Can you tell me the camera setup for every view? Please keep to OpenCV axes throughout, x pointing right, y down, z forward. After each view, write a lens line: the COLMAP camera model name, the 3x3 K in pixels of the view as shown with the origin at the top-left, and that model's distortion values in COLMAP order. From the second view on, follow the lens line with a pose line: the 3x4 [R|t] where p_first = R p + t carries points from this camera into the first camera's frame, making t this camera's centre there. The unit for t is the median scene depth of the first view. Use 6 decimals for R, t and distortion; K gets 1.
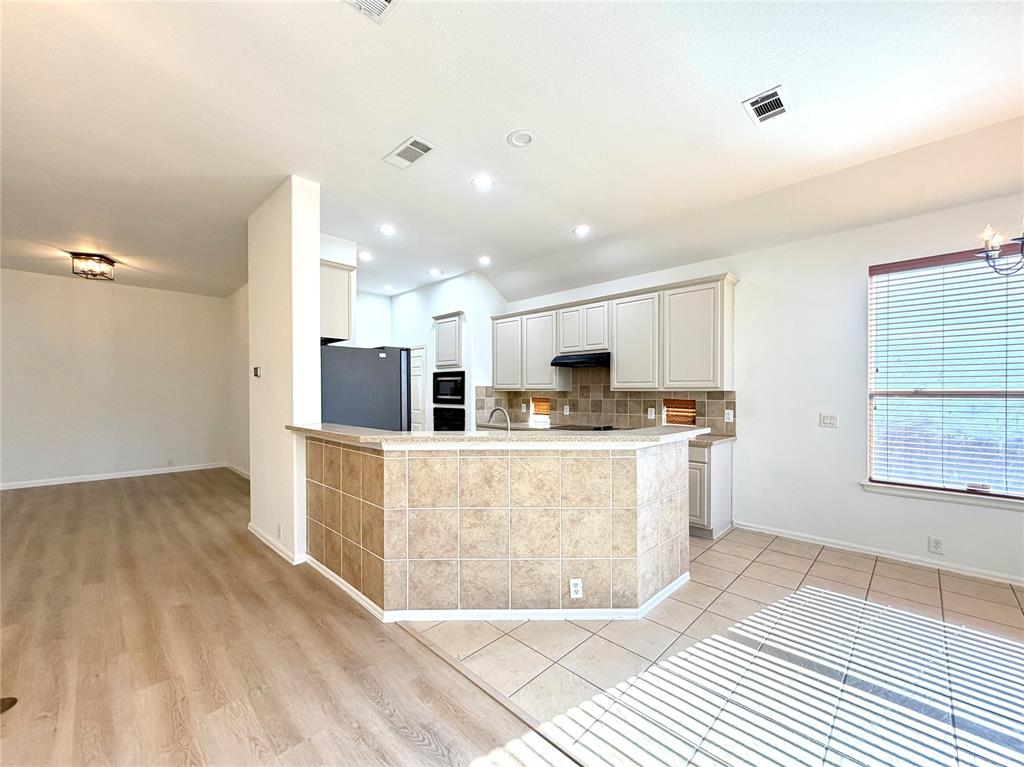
lens RADIAL K [[416.3, 0, 510.0], [0, 416.3, 395.8], [0, 0, 1]] dist [0.000205, 0.000207]
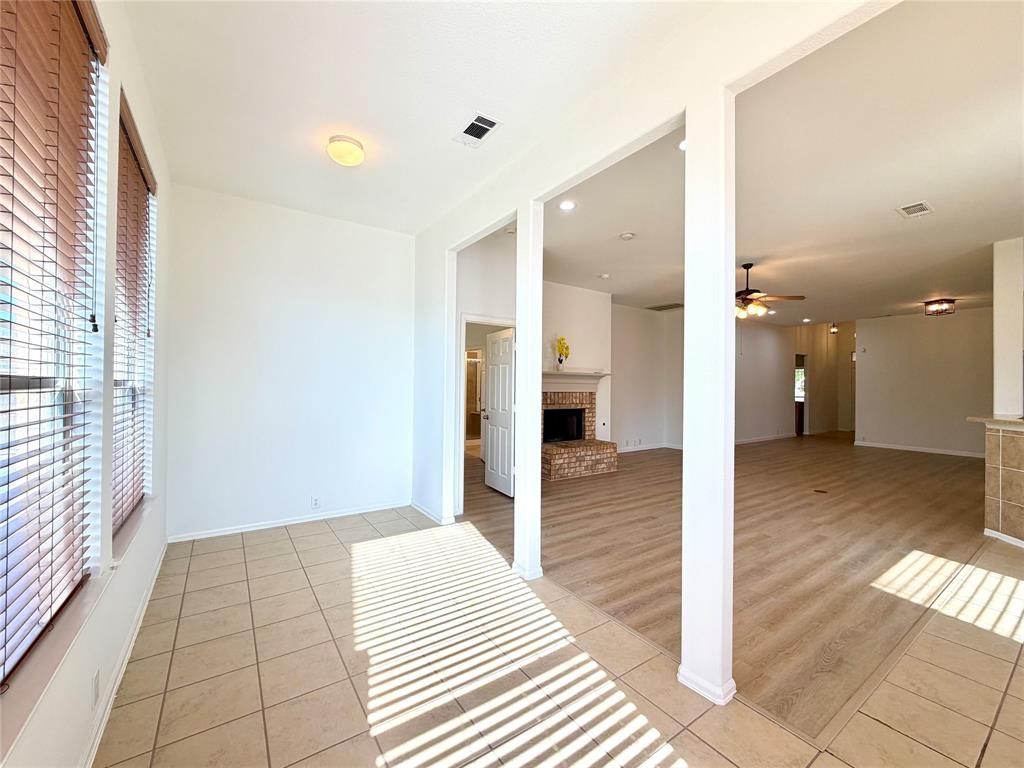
lens RADIAL K [[416.4, 0, 512.0], [0, 416.4, 384.0], [0, 0, 1]] dist [0.000746, 0.000132]
pose [[-0.181658, -0.005919, -0.983344, 0.822719], [-0.019385, 0.999809, -0.002436, 0.000893], [0.983171, 0.018620, -0.181738, -0.262262]]
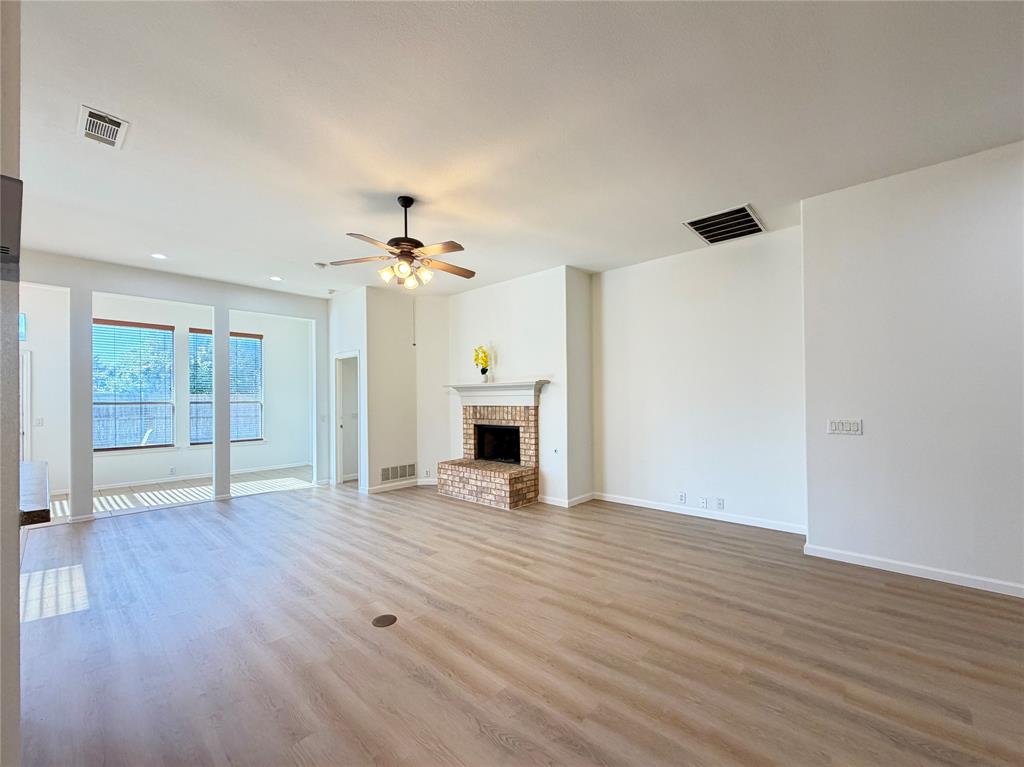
lens RADIAL K [[416.3, 0, 510.0], [0, 416.3, 395.8], [0, 0, 1]] dist [0.000205, 0.000207]
pose [[-0.998946, 0.010255, -0.044733, -0.595662], [0.010207, 0.999947, 0.001288, -0.010097], [0.044744, 0.000830, -0.998998, 0.905767]]
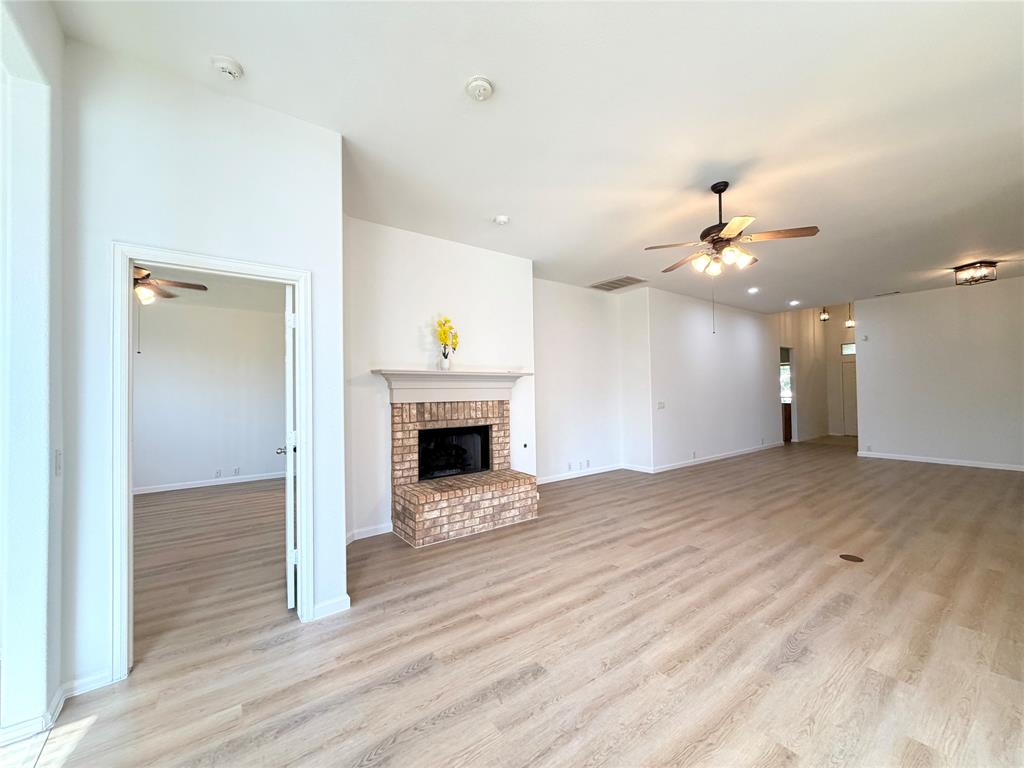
lens RADIAL K [[409.2, 0, 510.2], [0, 409.2, 386.4], [0, 0, 1]] dist [-0.002192, 0.000096]
pose [[-0.150131, -0.012592, -0.988586, 0.291900], [0.007041, 0.999880, -0.013805, 0.000491], [0.988641, -0.009034, -0.150024, -0.082225]]
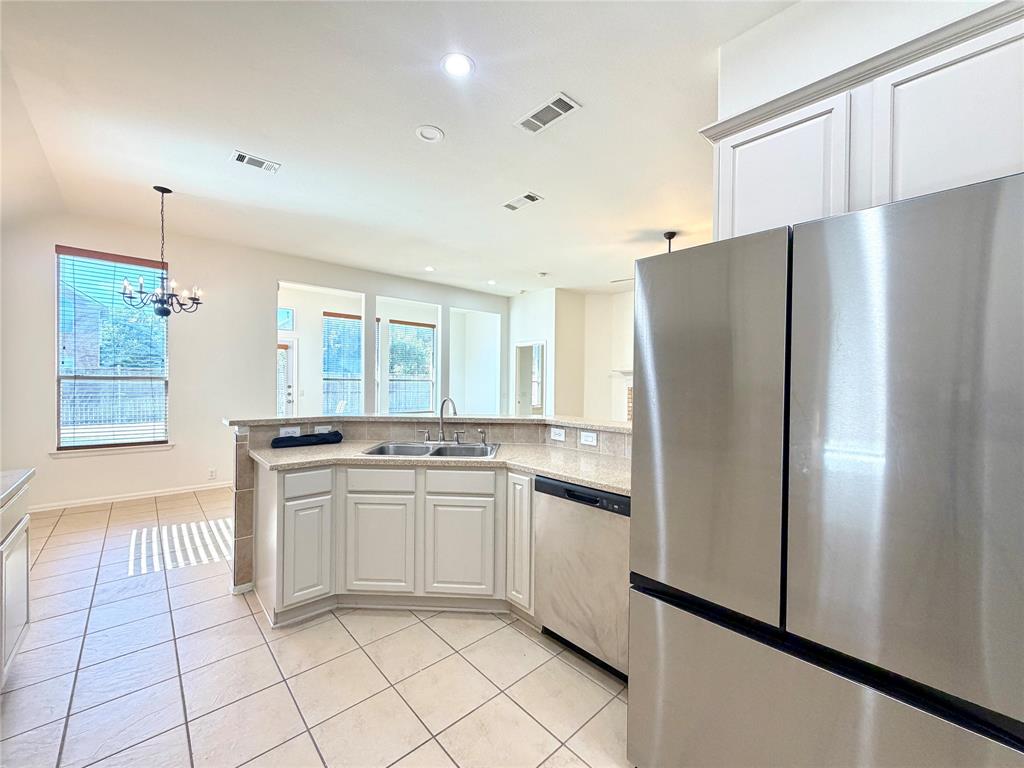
lens RADIAL K [[409.2, 0, 510.2], [0, 409.2, 386.4], [0, 0, 1]] dist [-0.002192, 0.000096]
pose [[-0.998628, -0.010947, 0.051208, -0.129333], [-0.009838, 0.999713, 0.021856, -0.012632], [-0.051432, 0.021323, -0.998449, 1.155102]]
